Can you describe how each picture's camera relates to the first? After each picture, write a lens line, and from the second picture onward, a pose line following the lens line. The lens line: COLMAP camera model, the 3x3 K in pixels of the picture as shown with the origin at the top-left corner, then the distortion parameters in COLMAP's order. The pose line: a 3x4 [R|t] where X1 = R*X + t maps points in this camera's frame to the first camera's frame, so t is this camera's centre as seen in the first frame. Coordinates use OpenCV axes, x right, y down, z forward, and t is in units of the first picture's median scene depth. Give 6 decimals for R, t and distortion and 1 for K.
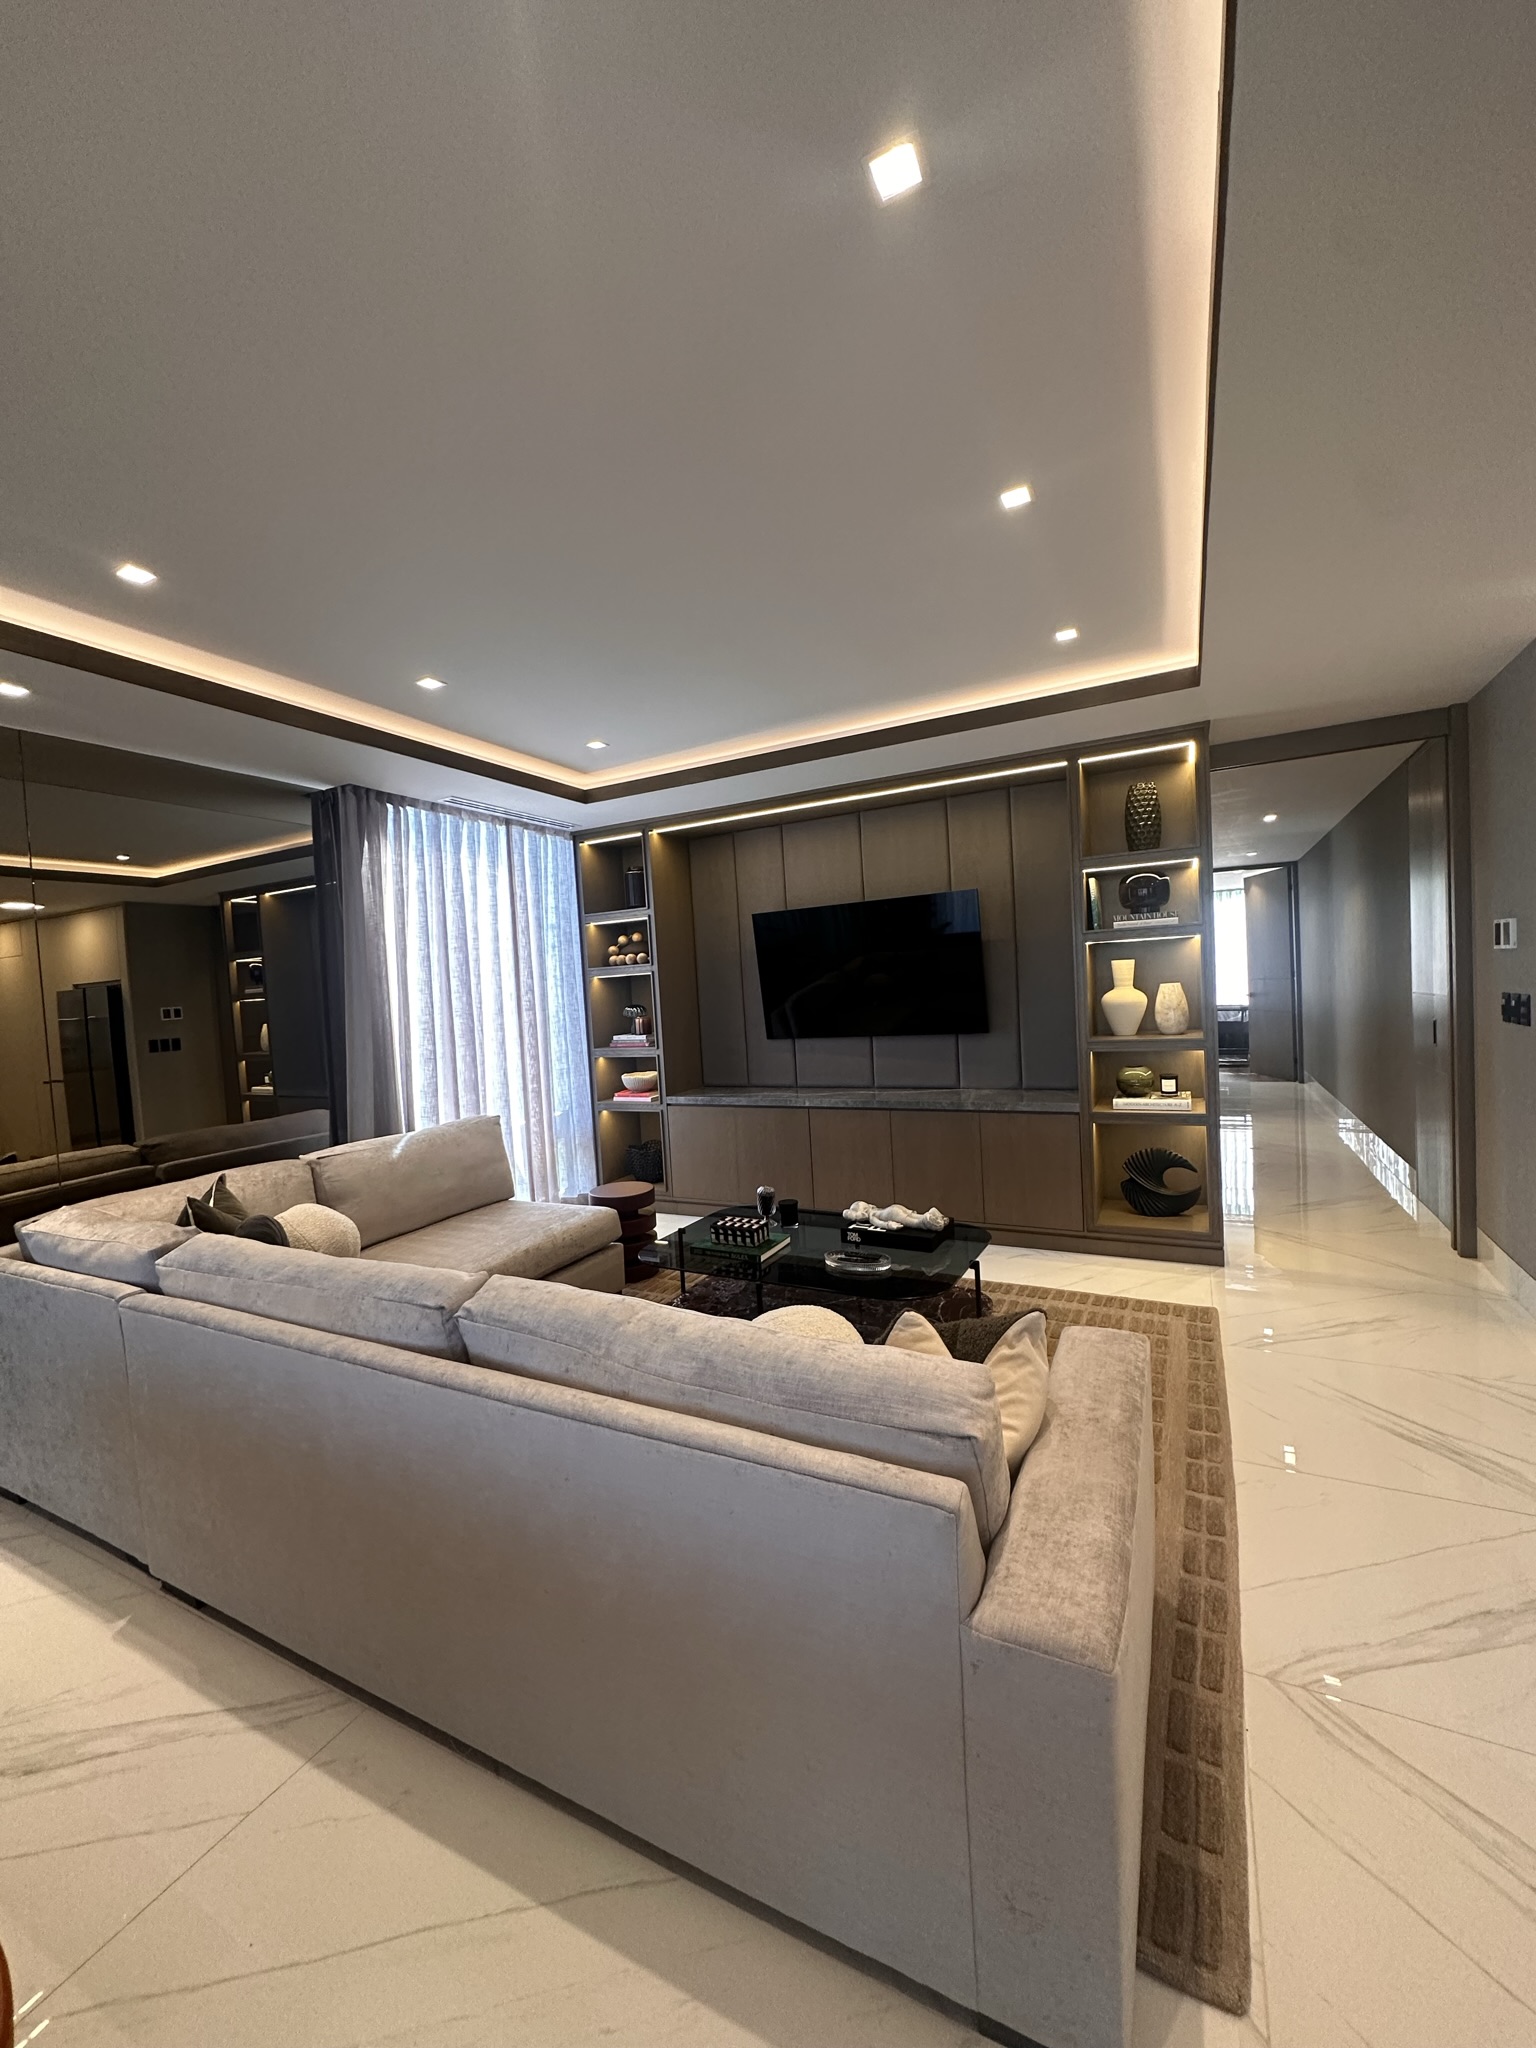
lens RADIAL K [[814.7, 0, 774.3], [0, 814.7, 1018.7], [0, 0, 1]] dist [-0.003762, 0.000637]
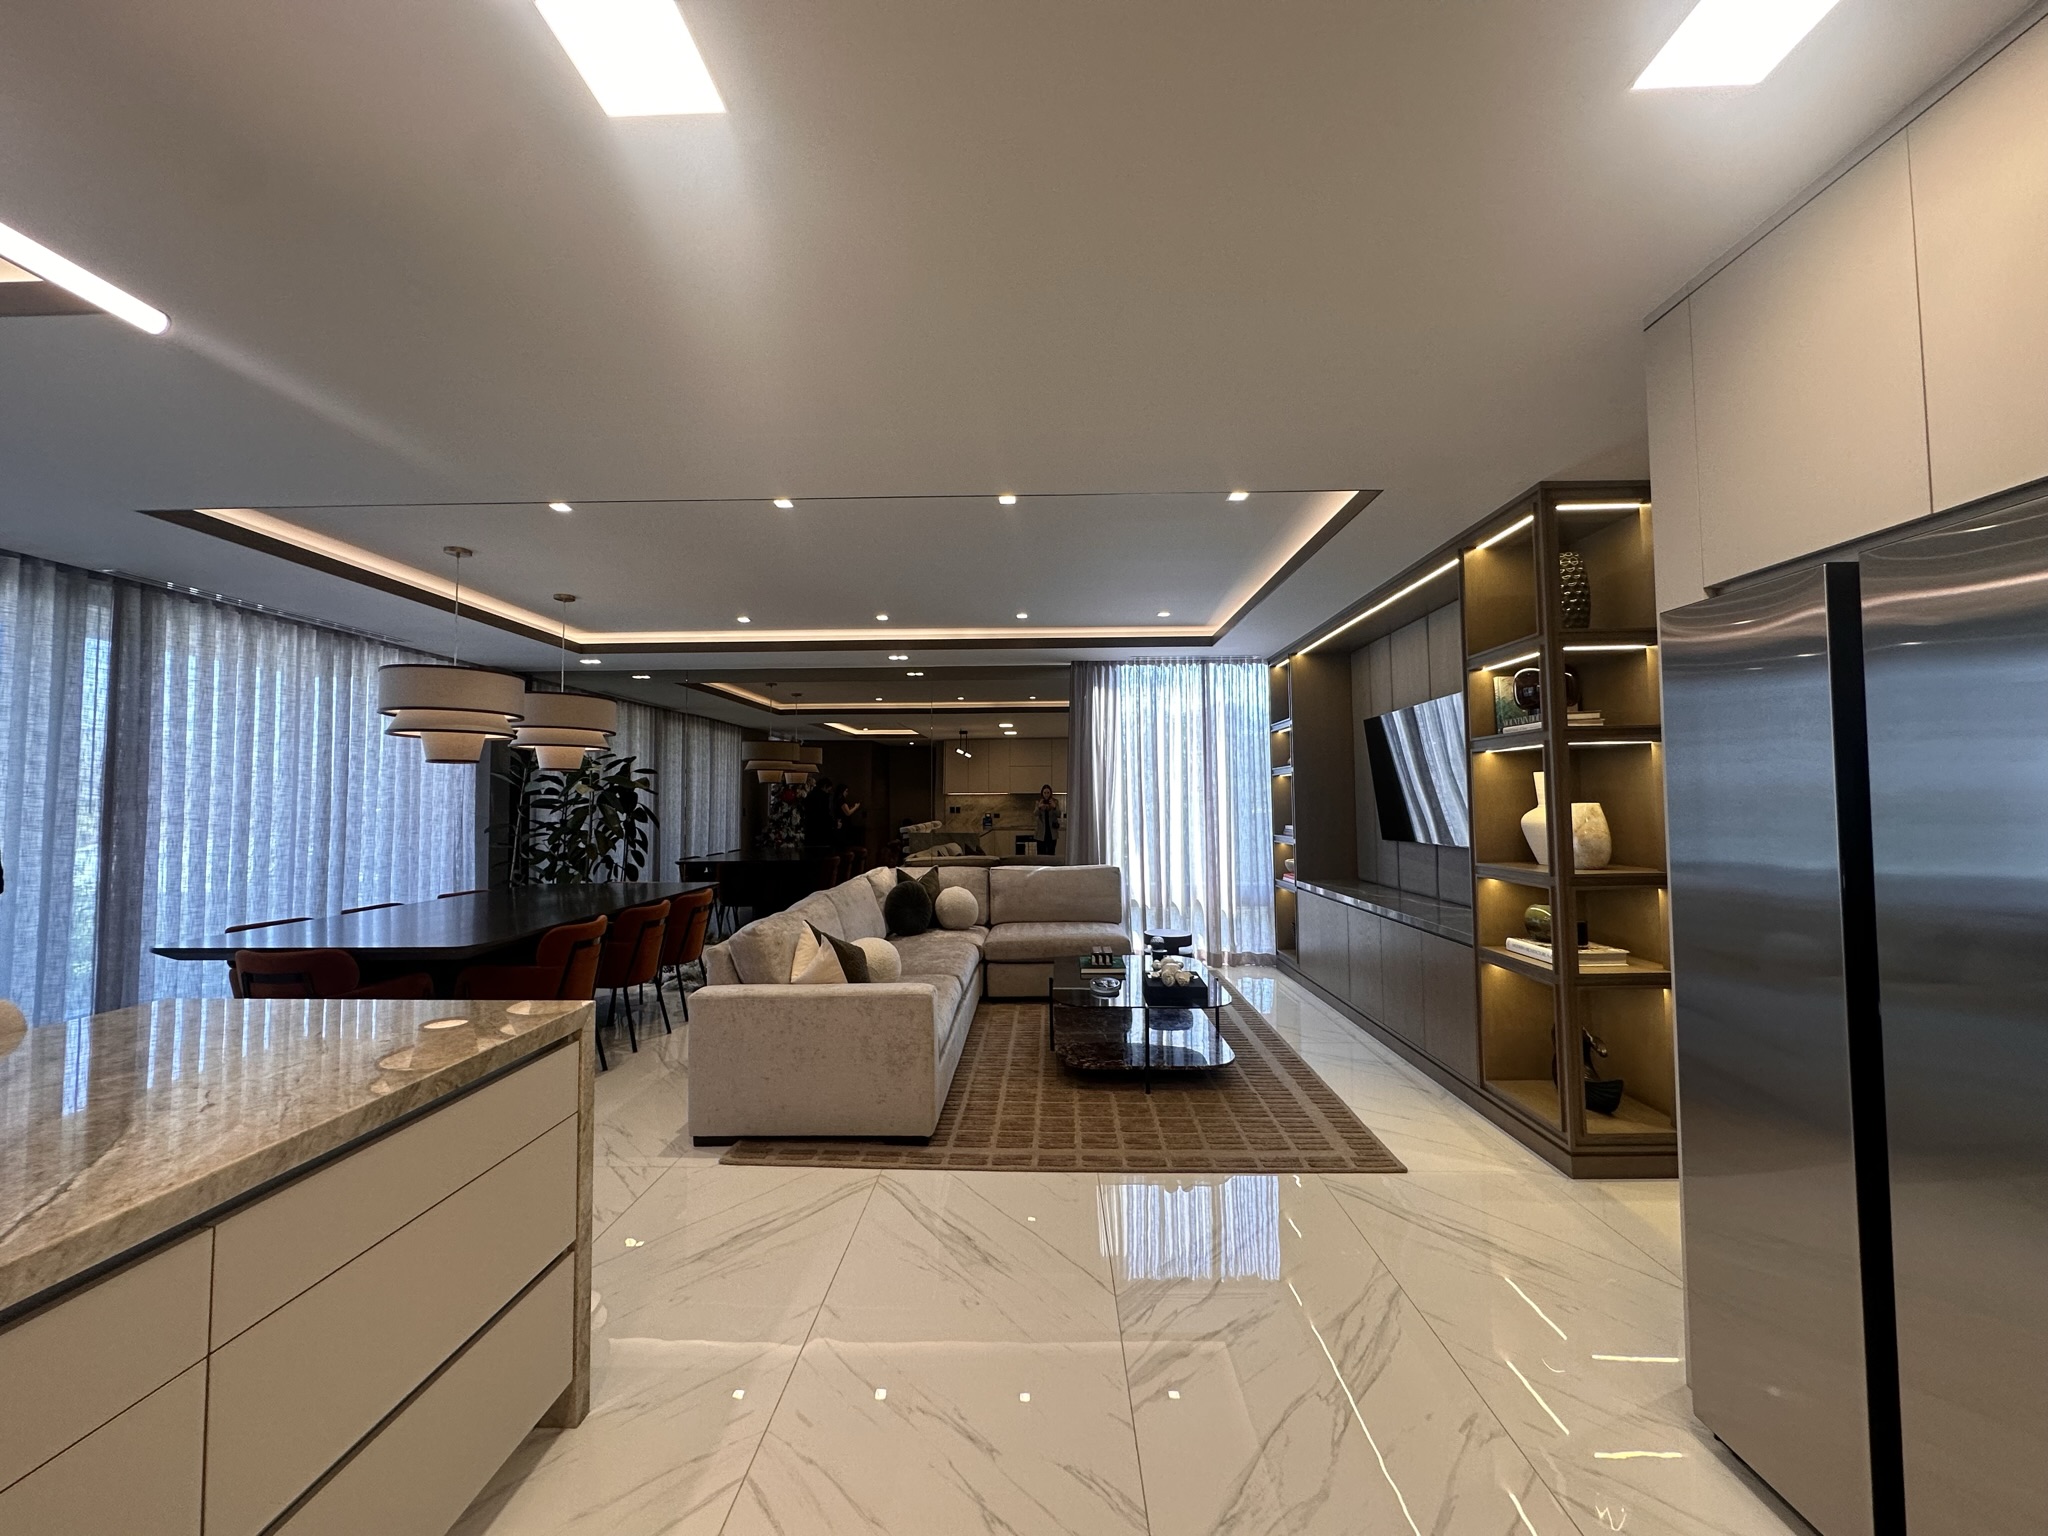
lens RADIAL K [[814.7, 0, 1020.0], [0, 814.7, 777.2], [0, 0, 1]] dist [-0.003762, 0.000637]
pose [[0.425854, 0.024327, -0.904465, 0.931084], [-0.050600, 0.998714, 0.003038, -0.042902], [0.903376, 0.044473, 0.426537, 0.178485]]
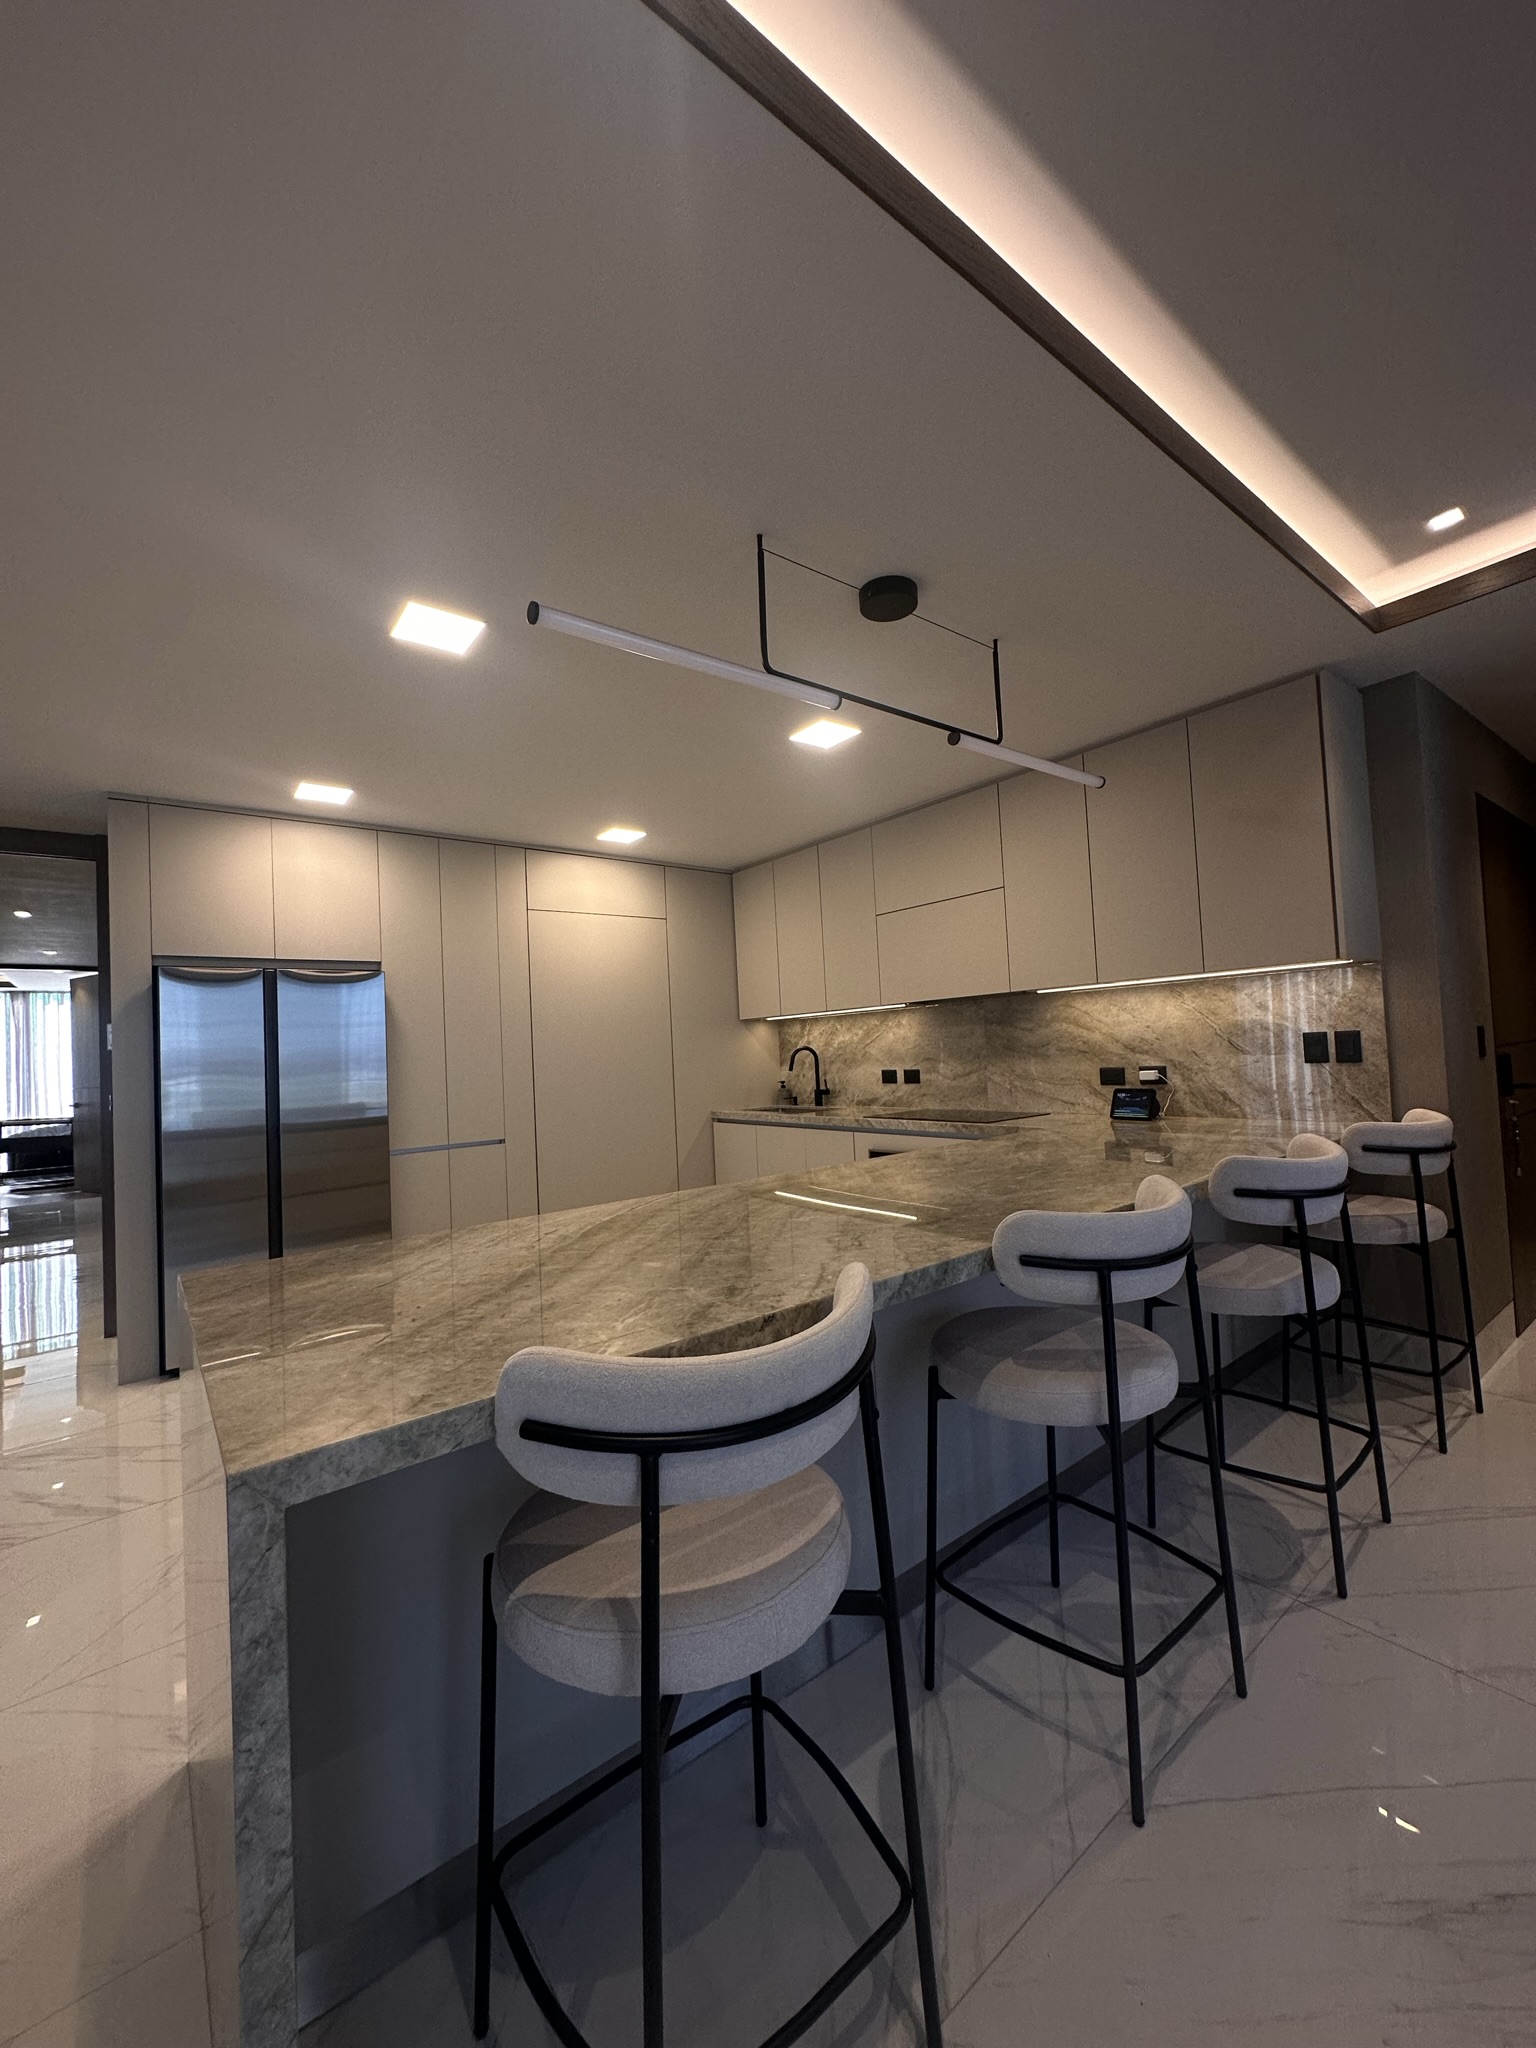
lens RADIAL K [[814.7, 0, 763.7], [0, 814.7, 1021.5], [0, 0, 1]] dist [-0.003762, 0.000637]
pose [[0.422668, 0.067273, 0.903784, 0.192689], [0.056894, 0.993305, -0.100543, 0.032051], [-0.904497, 0.093916, 0.416011, -0.247442]]
